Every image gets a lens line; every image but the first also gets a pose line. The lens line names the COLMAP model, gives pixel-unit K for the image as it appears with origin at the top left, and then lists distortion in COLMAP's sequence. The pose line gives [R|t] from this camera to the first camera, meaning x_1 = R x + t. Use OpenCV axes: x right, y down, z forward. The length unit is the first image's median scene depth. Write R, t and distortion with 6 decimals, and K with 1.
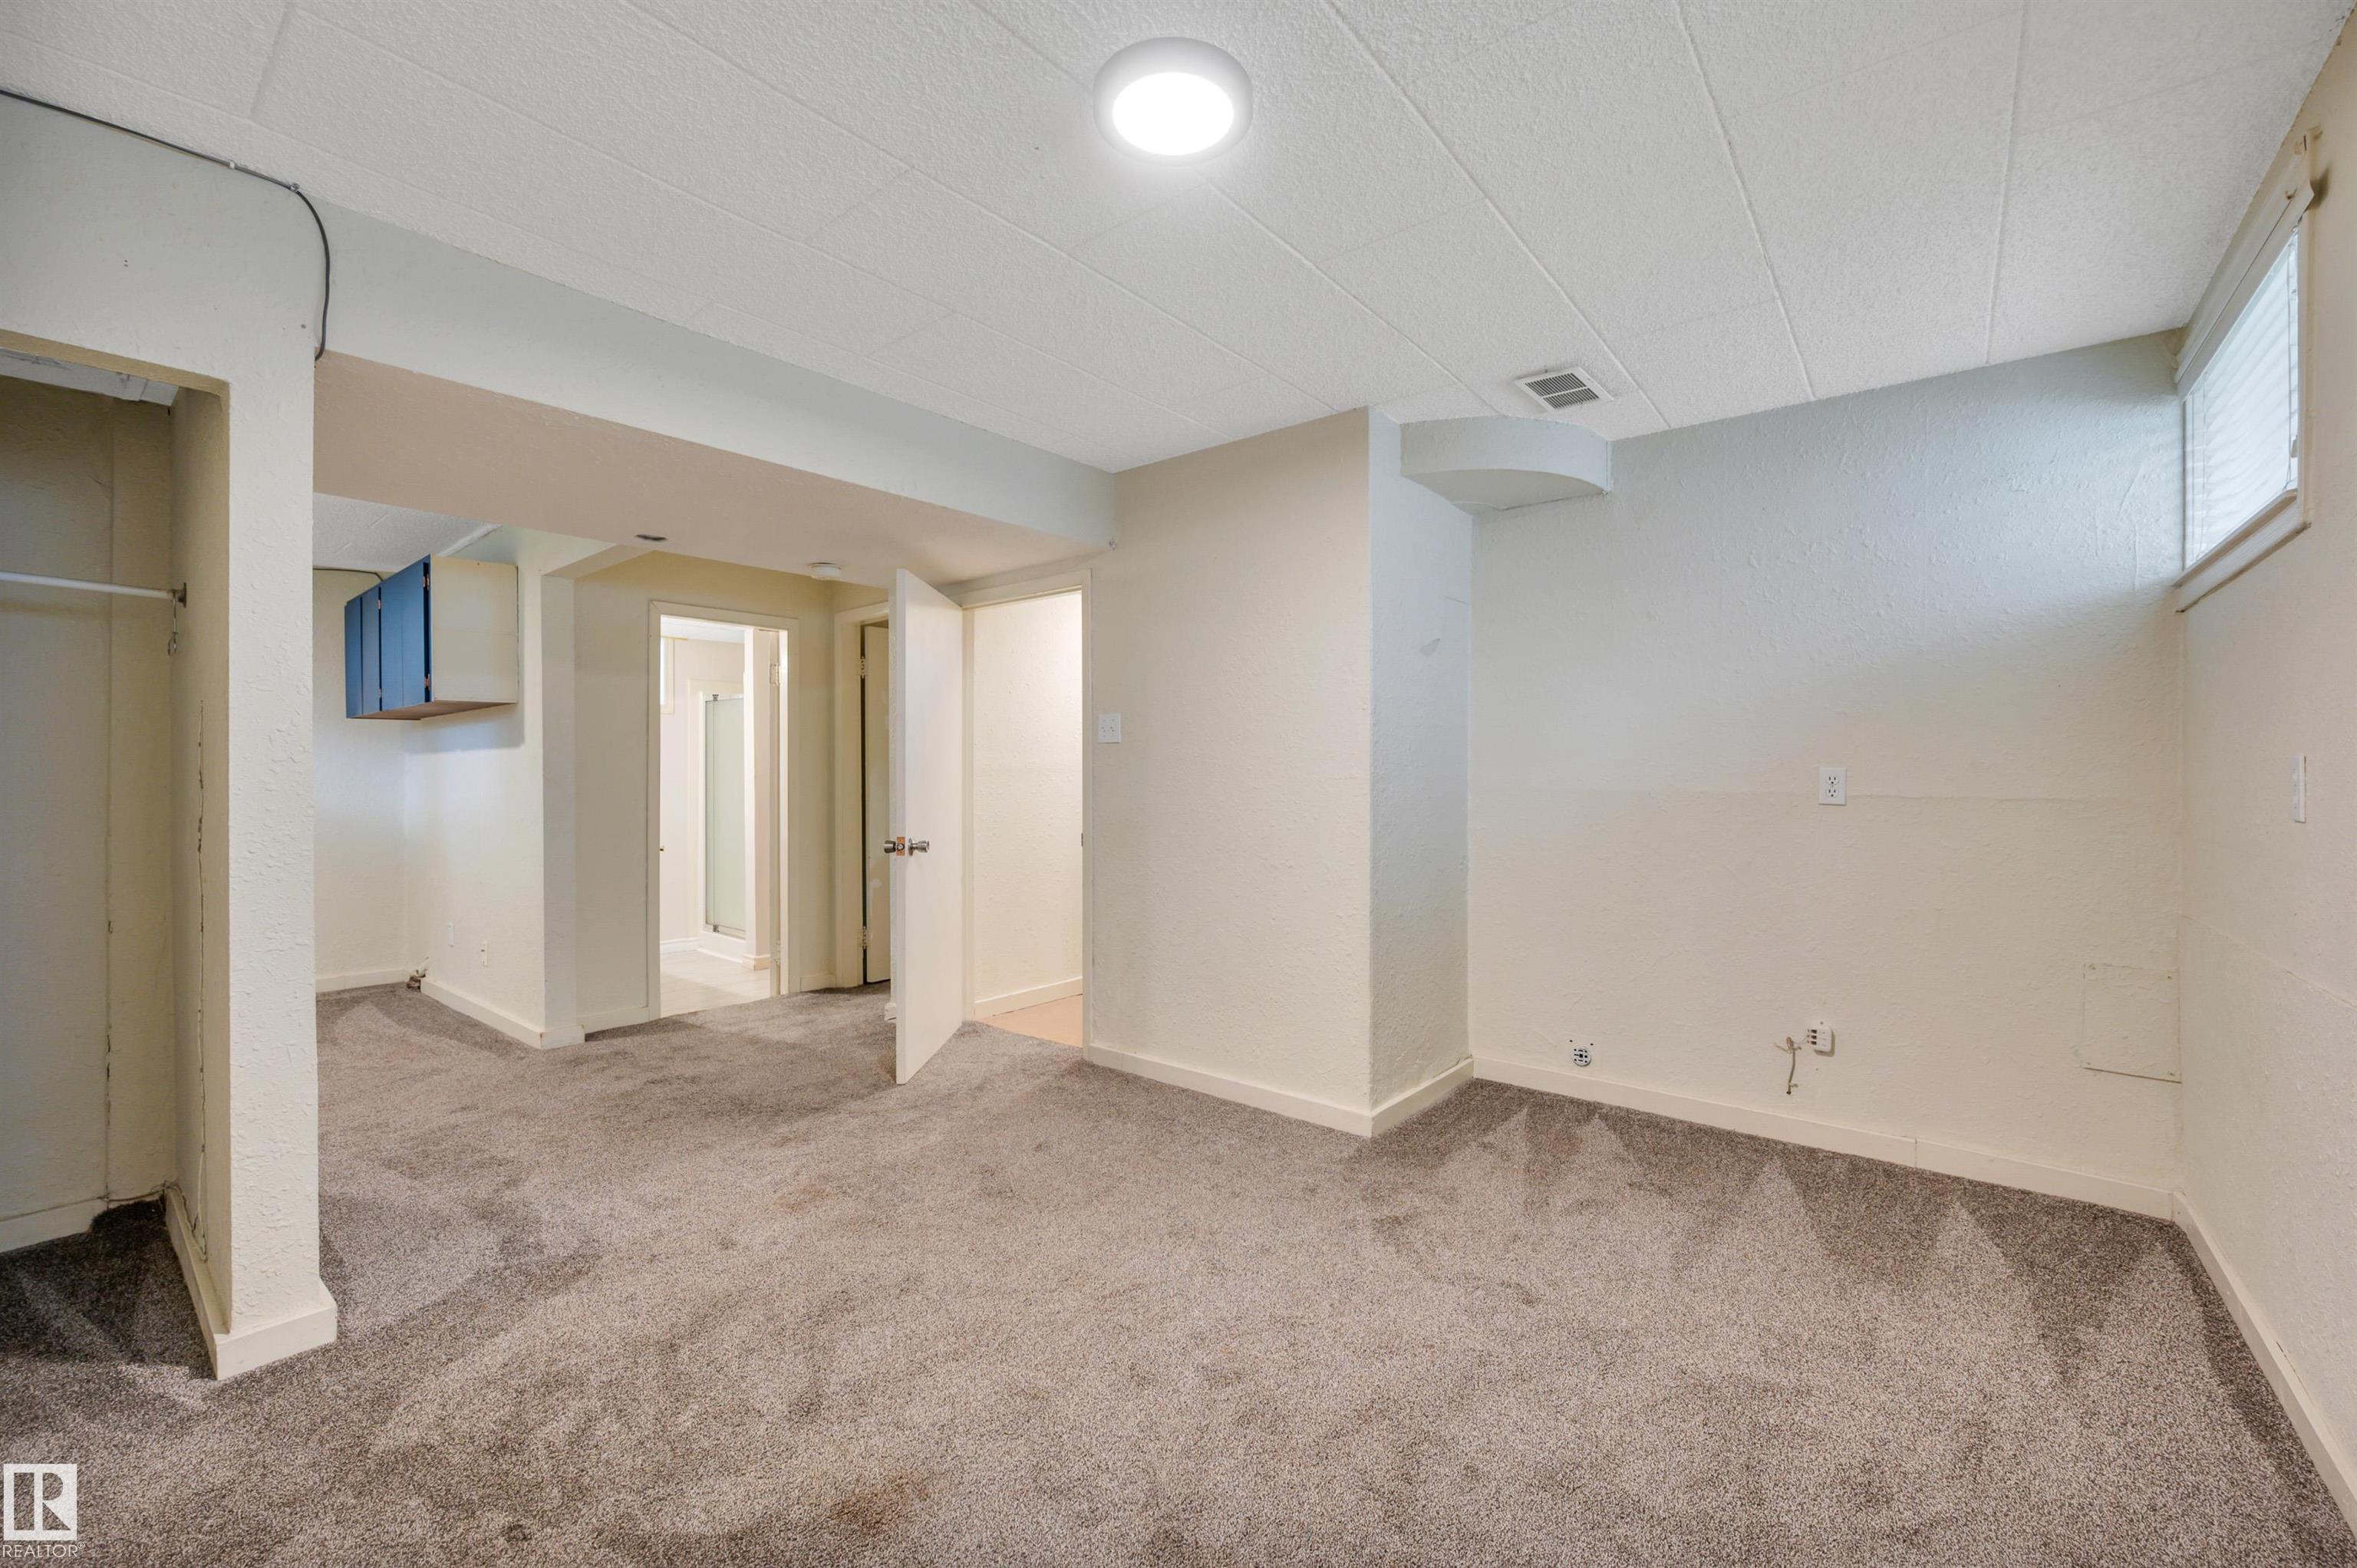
lens RADIAL K [[963.7, 0, 1193.3], [0, 963.7, 783.7], [0, 0, 1]] dist [0.001197, 0.000211]
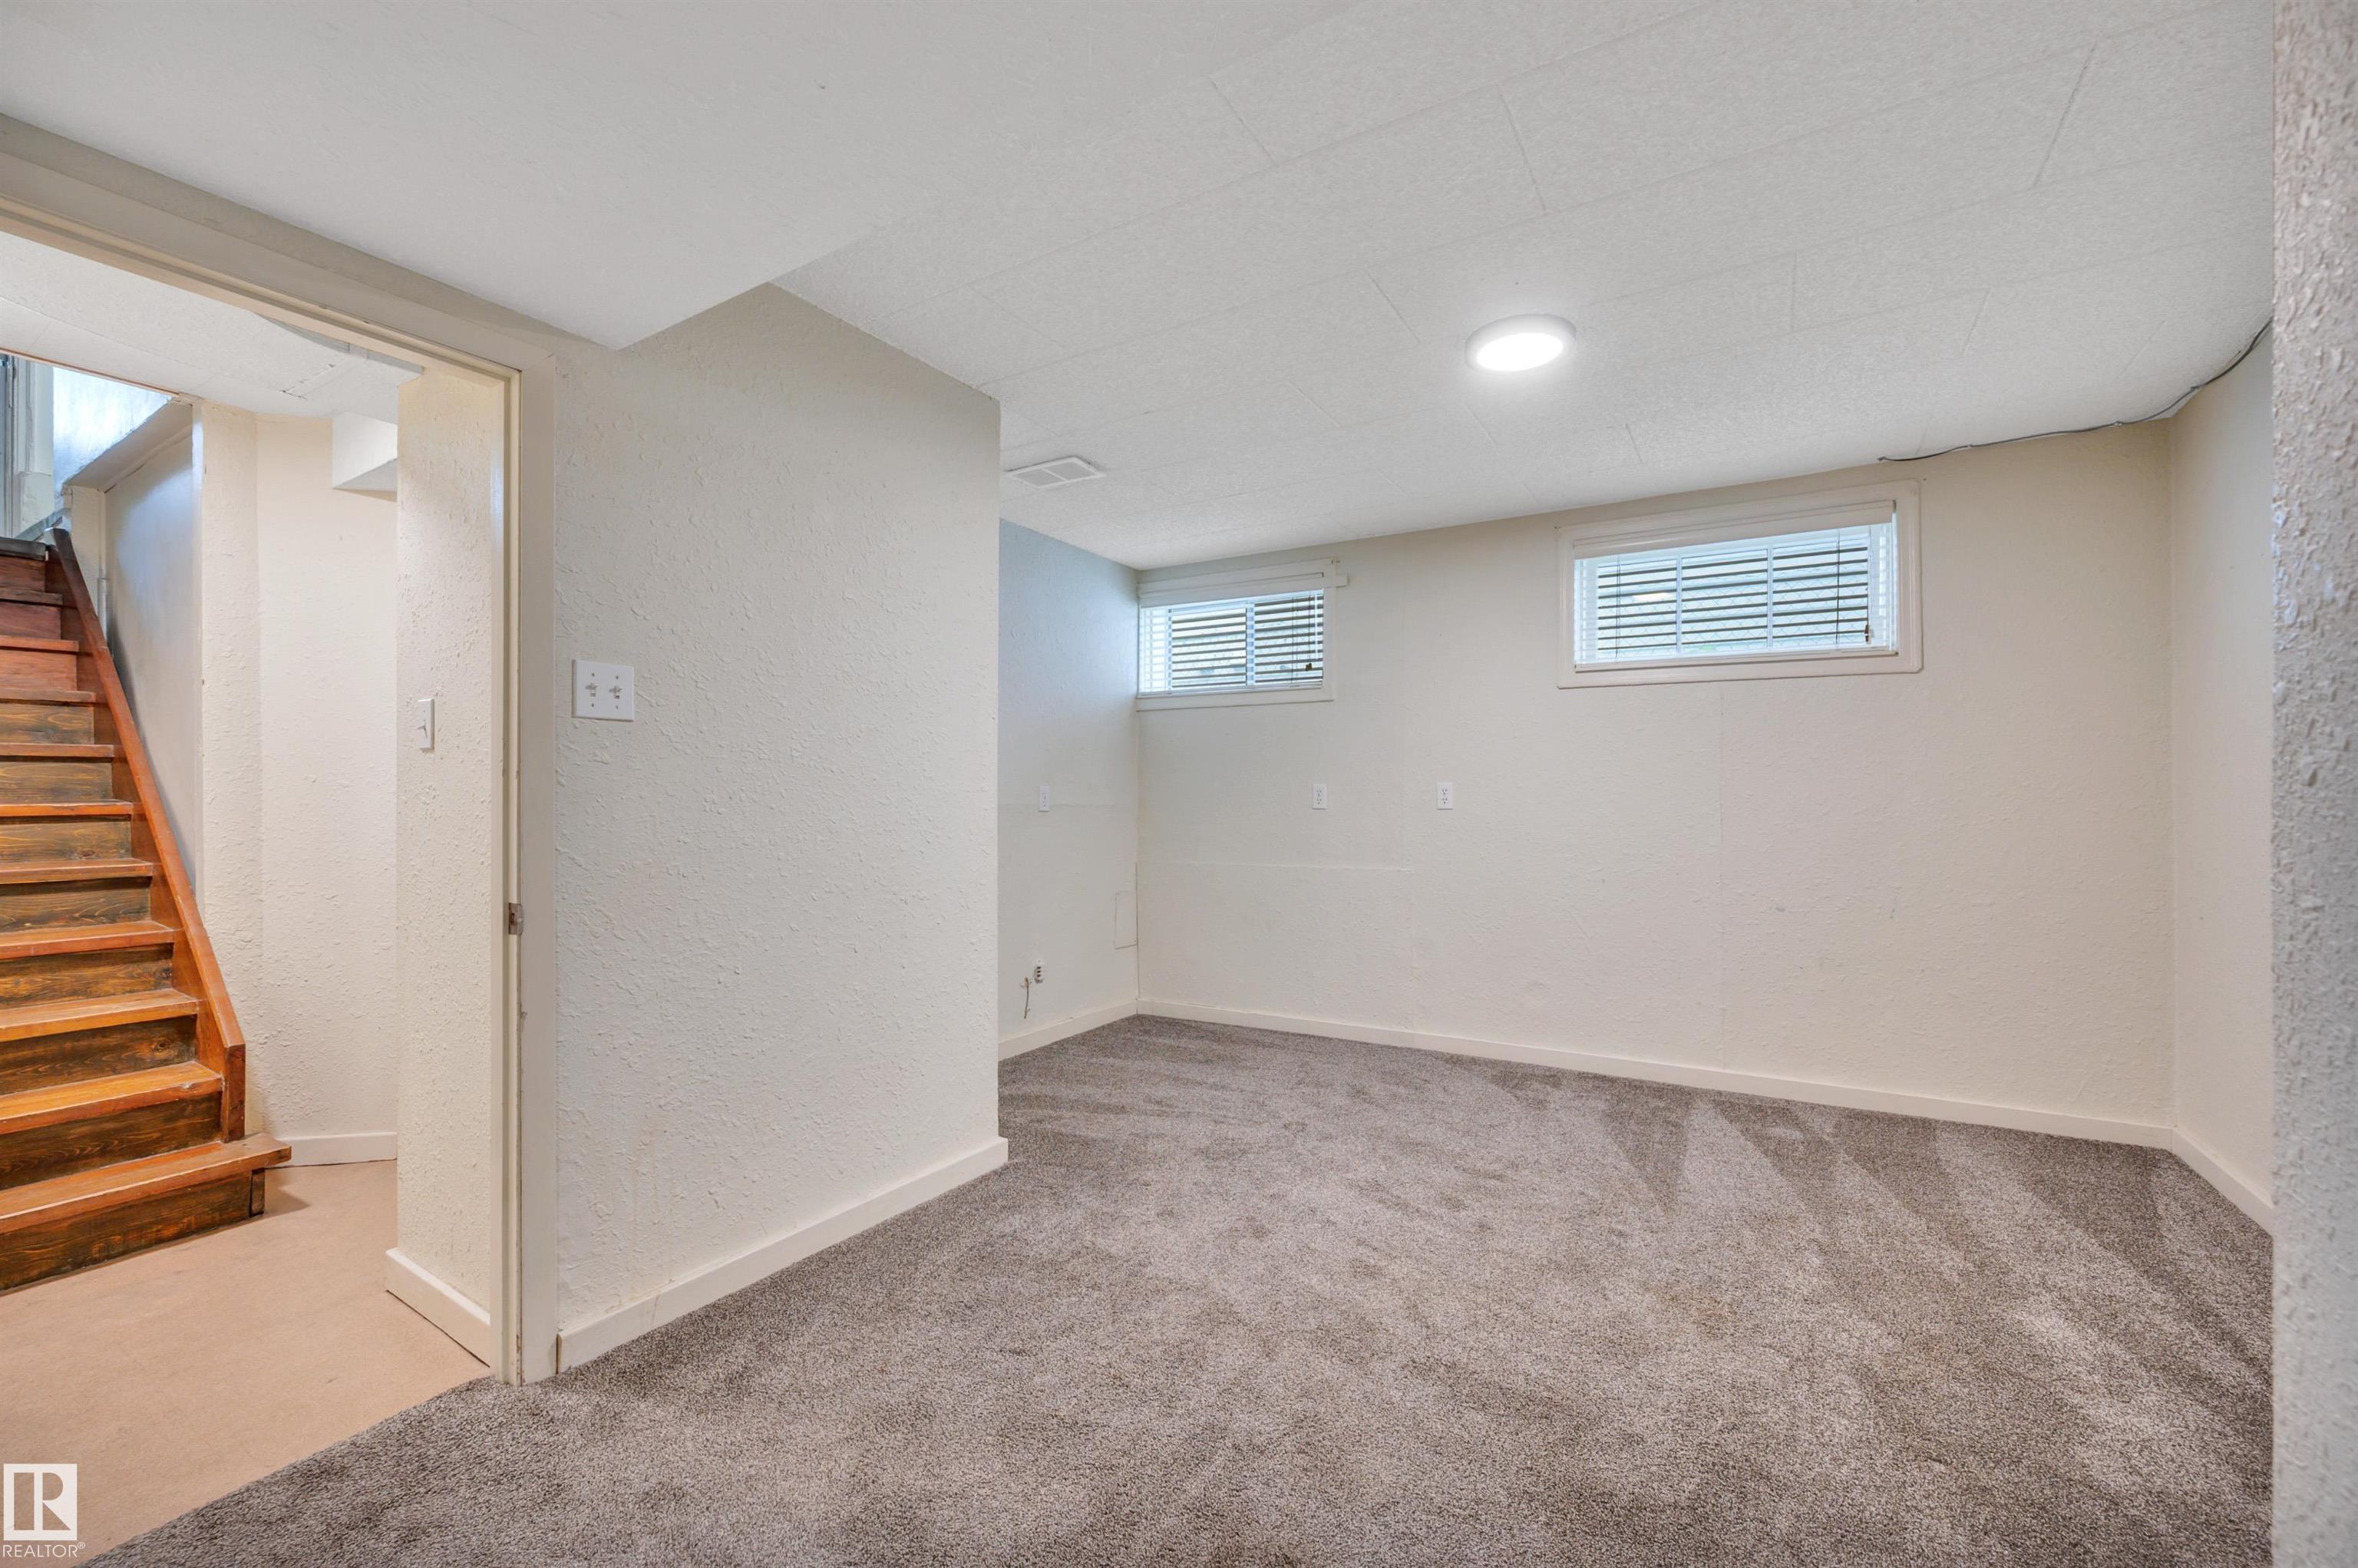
lens RADIAL K [[964.1, 0, 1193.9], [0, 964.1, 783.7], [0, 0, 1]] dist [0.001197, 0.000211]
pose [[-0.148434, 0.015707, 0.988798, -0.969200], [0.010078, 0.999846, -0.014370, 0.004008], [-0.988871, 0.007833, -0.148569, 1.149814]]
